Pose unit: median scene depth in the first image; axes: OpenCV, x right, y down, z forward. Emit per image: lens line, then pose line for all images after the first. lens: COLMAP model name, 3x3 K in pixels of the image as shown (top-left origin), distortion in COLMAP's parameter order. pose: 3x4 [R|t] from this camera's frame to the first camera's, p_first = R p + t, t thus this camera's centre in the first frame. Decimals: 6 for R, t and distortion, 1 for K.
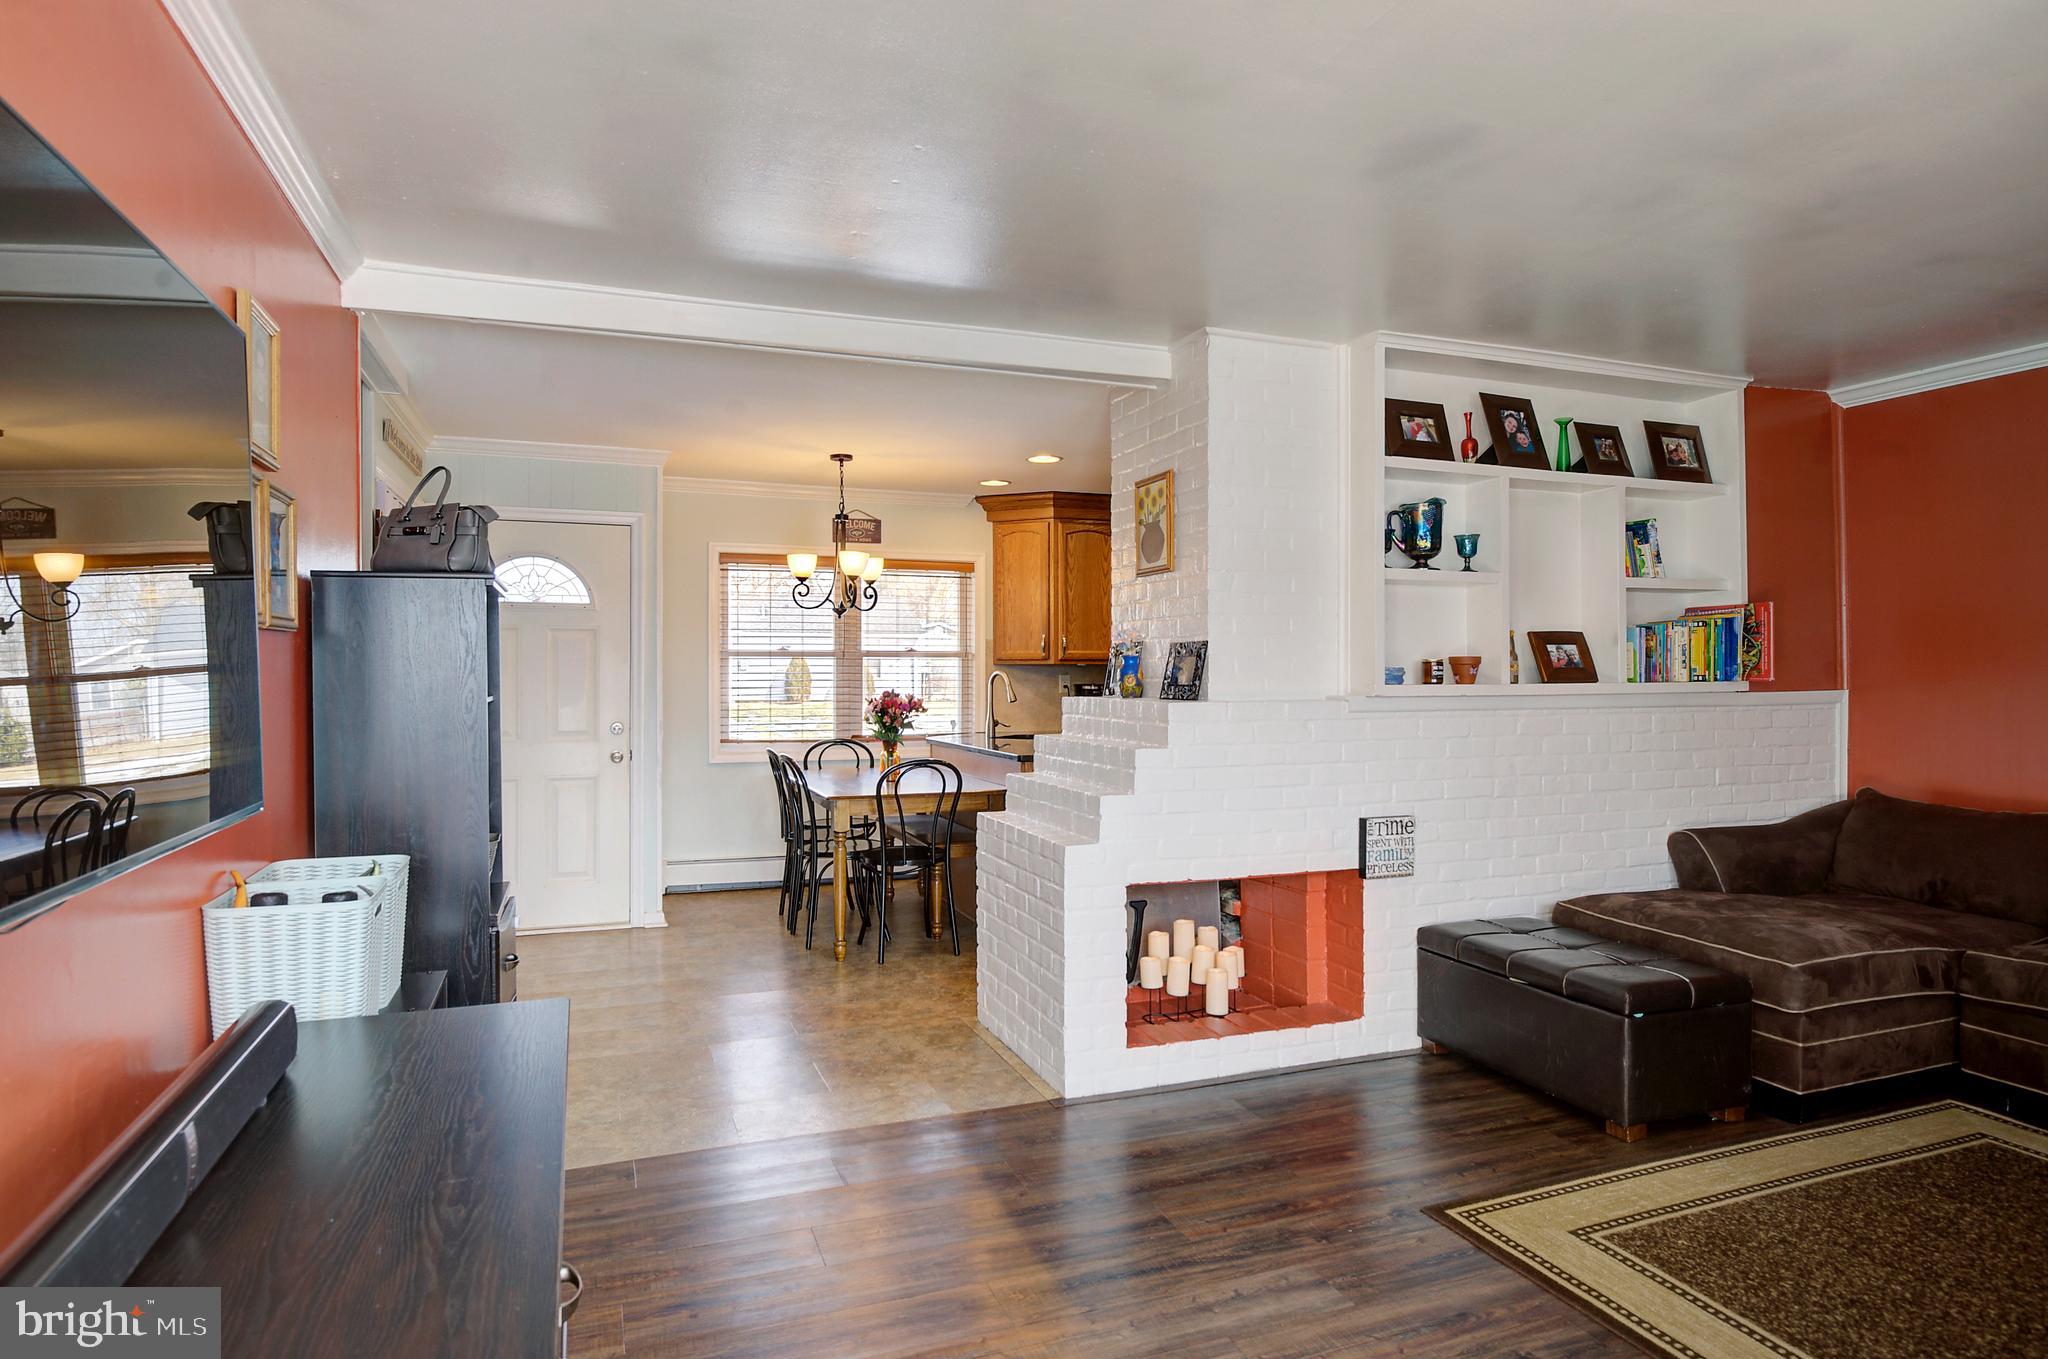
lens RADIAL K [[1157.4, 0, 1034.4], [0, 1157.4, 673.2], [0, 0, 1]] dist [-0.000527, -0.009219]
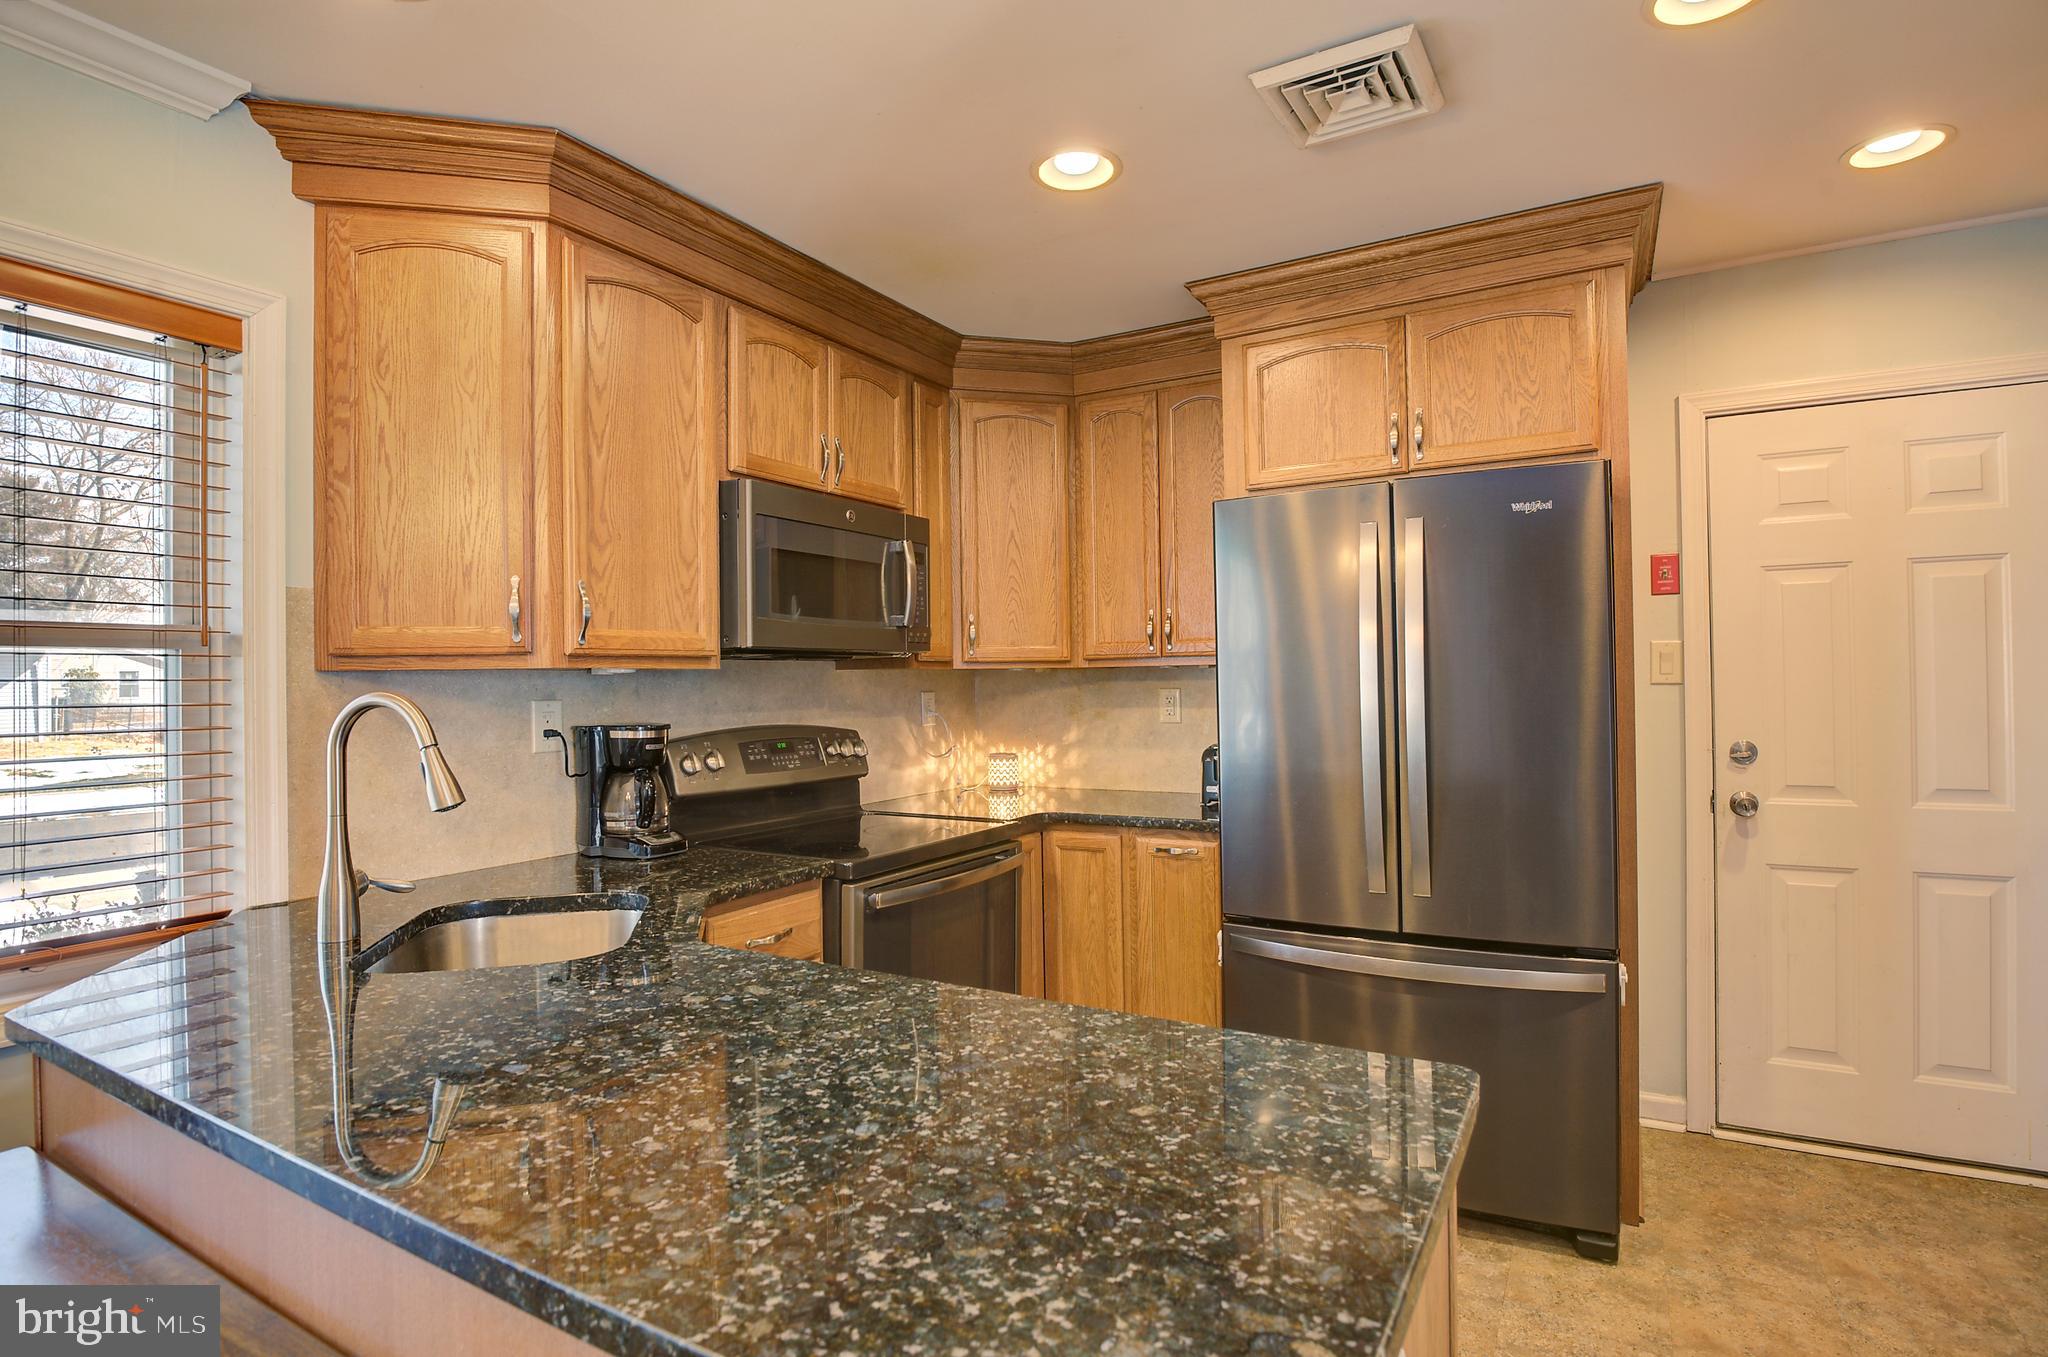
lens RADIAL K [[1007.7, 0, 1026.3], [0, 1007.7, 675.2], [0, 0, 1]] dist [-0.027684, -0.002265]
pose [[0.778133, -0.008157, 0.628047, -0.102086], [0.016855, 0.999827, -0.007896, -0.002994], [-0.627873, 0.016730, 0.778136, 1.289692]]
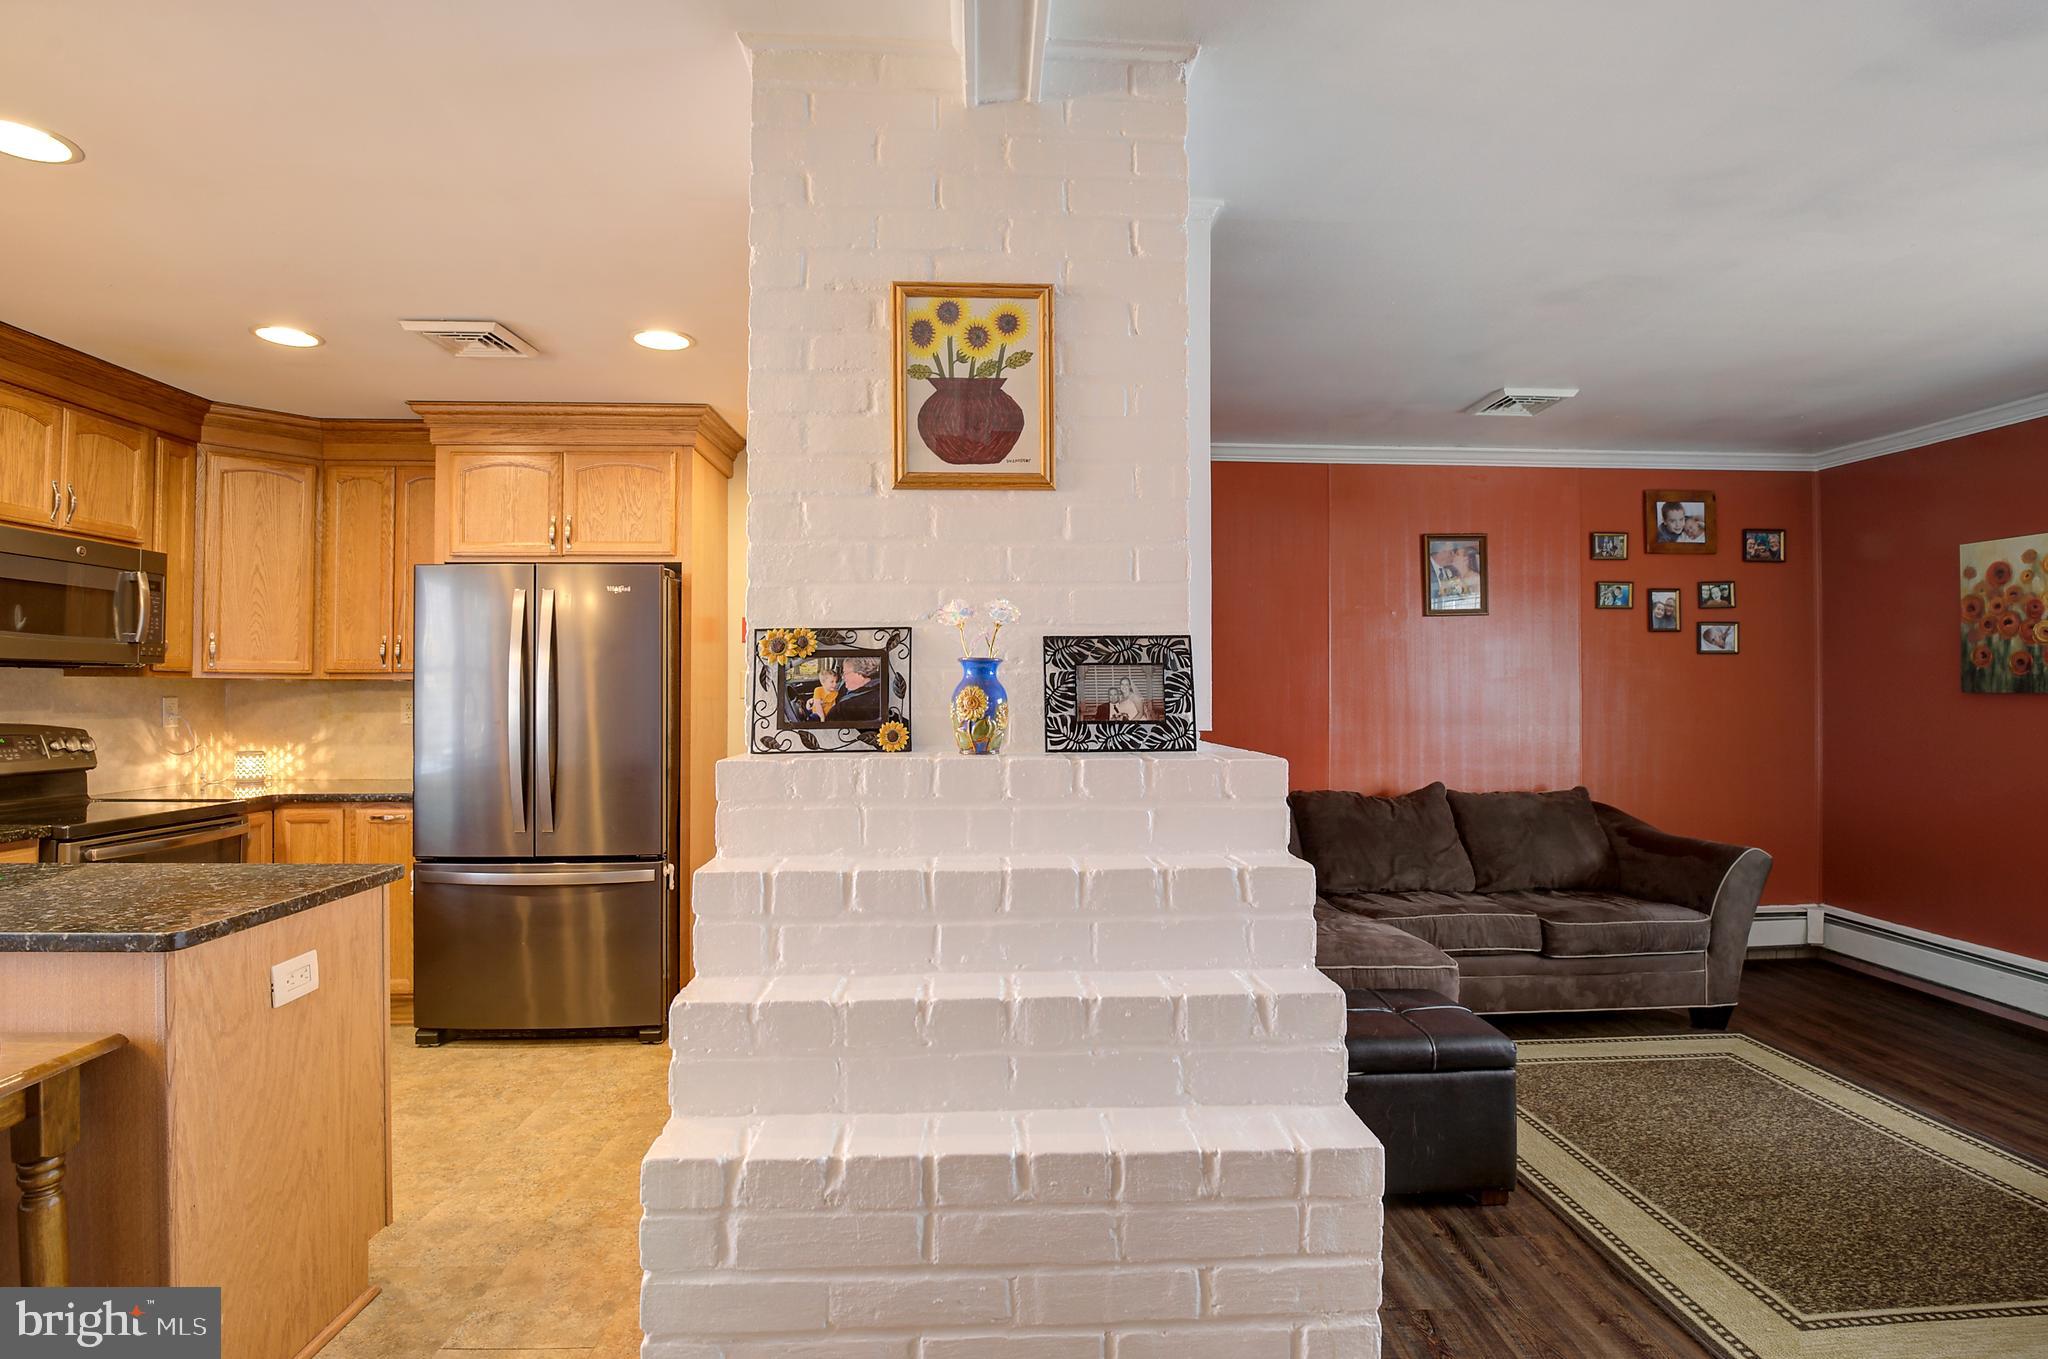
lens RADIAL K [[1007.7, 0, 1026.3], [0, 1007.7, 676.2], [0, 0, 1]] dist [-0.027684, -0.002265]
pose [[0.309172, 0.014211, 0.950900, -0.293564], [0.000016, 0.999888, -0.014948, -0.003041], [-0.951006, 0.004636, 0.309137, 0.897699]]
